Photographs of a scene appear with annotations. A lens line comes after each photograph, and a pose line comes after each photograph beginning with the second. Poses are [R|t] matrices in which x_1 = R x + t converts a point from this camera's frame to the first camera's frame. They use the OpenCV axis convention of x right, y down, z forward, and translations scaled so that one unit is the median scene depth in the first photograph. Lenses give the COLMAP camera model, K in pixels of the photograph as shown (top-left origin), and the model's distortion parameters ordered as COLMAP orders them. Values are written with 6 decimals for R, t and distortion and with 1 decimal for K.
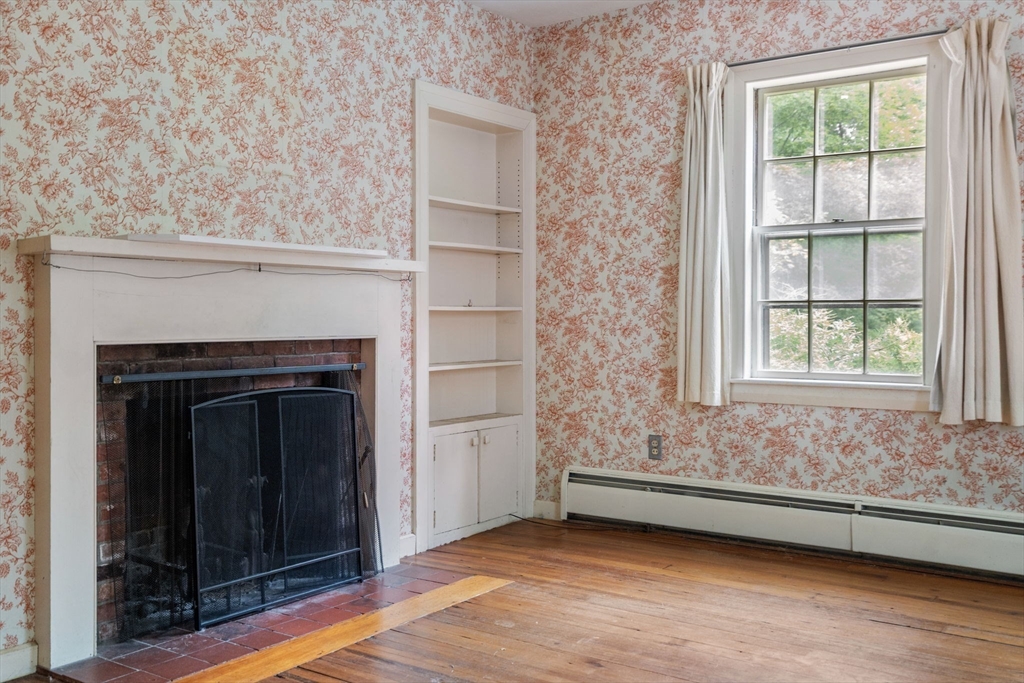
lens RADIAL K [[1017.3, 0, 504.6], [0, 1017.3, 317.9], [0, 0, 1]] dist [0.009828, 0.000000]
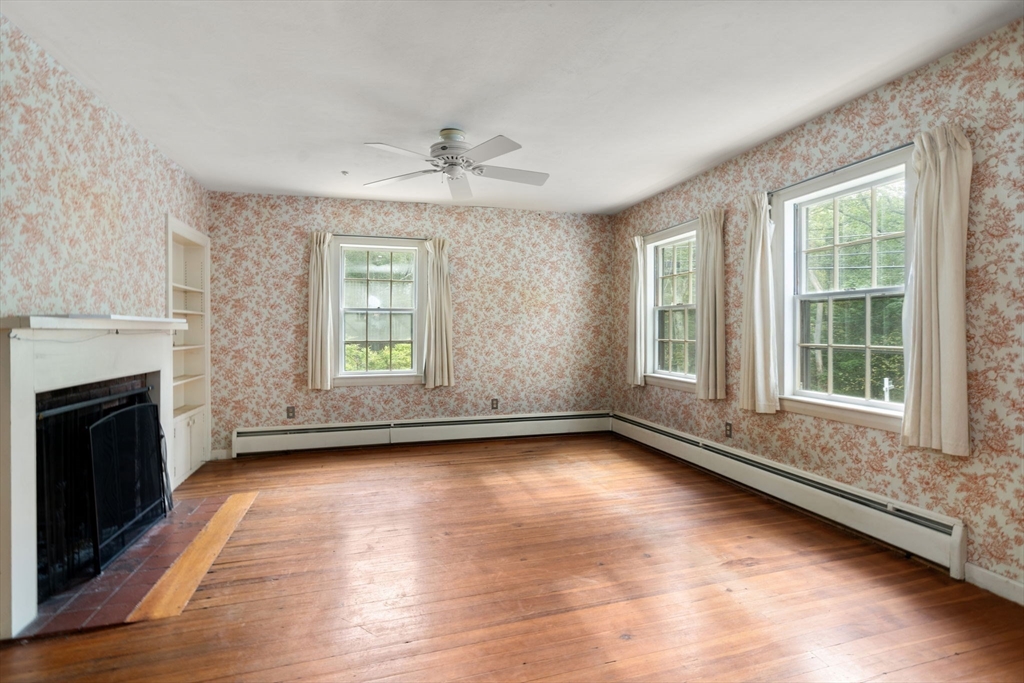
lens RADIAL K [[472.7, 0, 518.9], [0, 472.7, 332.8], [0, 0, 1]] dist [-0.006012, 0.002521]
pose [[0.603346, -0.004771, 0.797465, -0.377571], [0.002028, 0.999988, 0.004449, -0.041846], [-0.797477, -0.001067, 0.603349, 0.064815]]
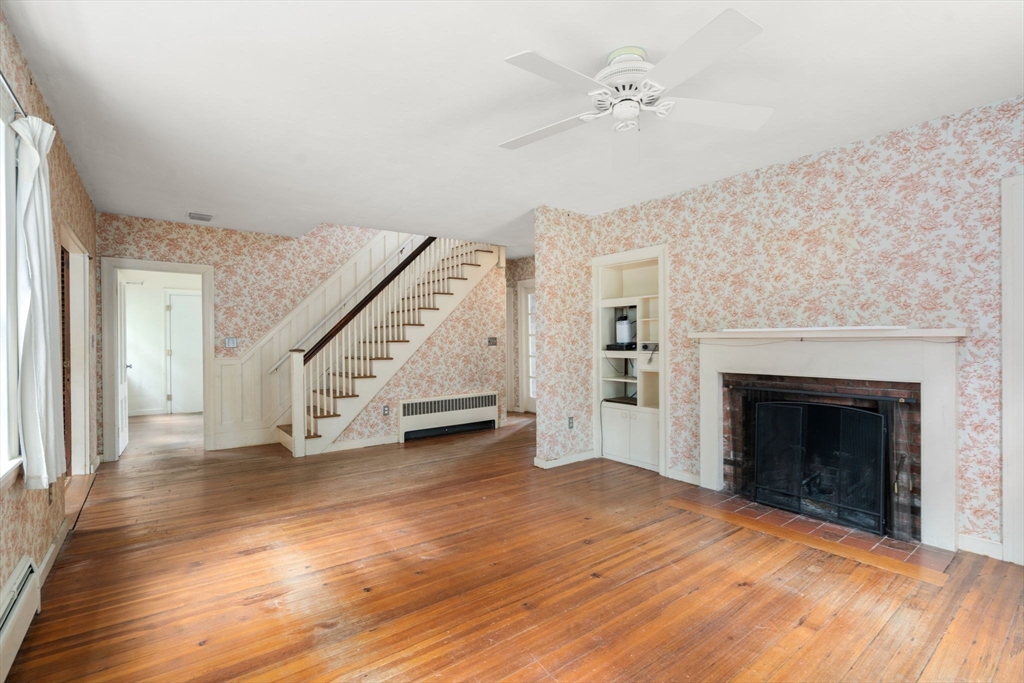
lens RADIAL K [[472.7, 0, 501.8], [0, 472.7, 340.6], [0, 0, 1]] dist [-0.006012, 0.002521]
pose [[-0.298302, 0.004814, -0.954459, 0.674890], [0.008708, 0.999959, 0.002322, -0.045879], [0.954432, -0.007619, -0.298332, 0.613644]]
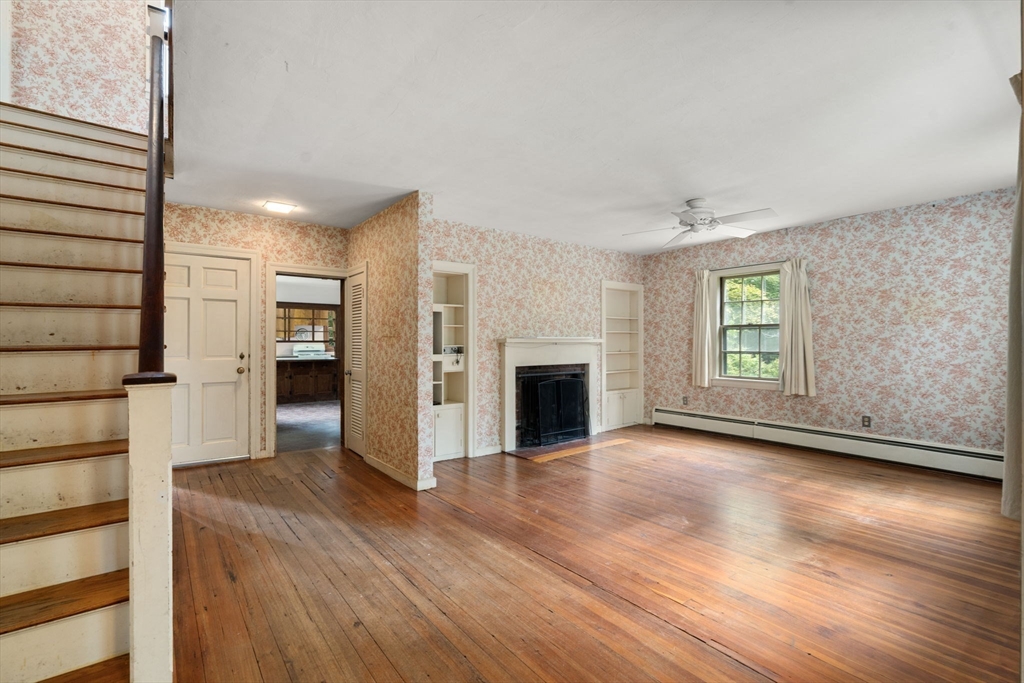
lens RADIAL K [[472.7, 0, 508.2], [0, 472.7, 339.6], [0, 0, 1]] dist [-0.006012, 0.002521]
pose [[0.961817, -0.001496, -0.273689, 0.034822], [0.000491, 0.999993, -0.003743, -0.047970], [0.273693, 0.003466, 0.961811, -0.492850]]
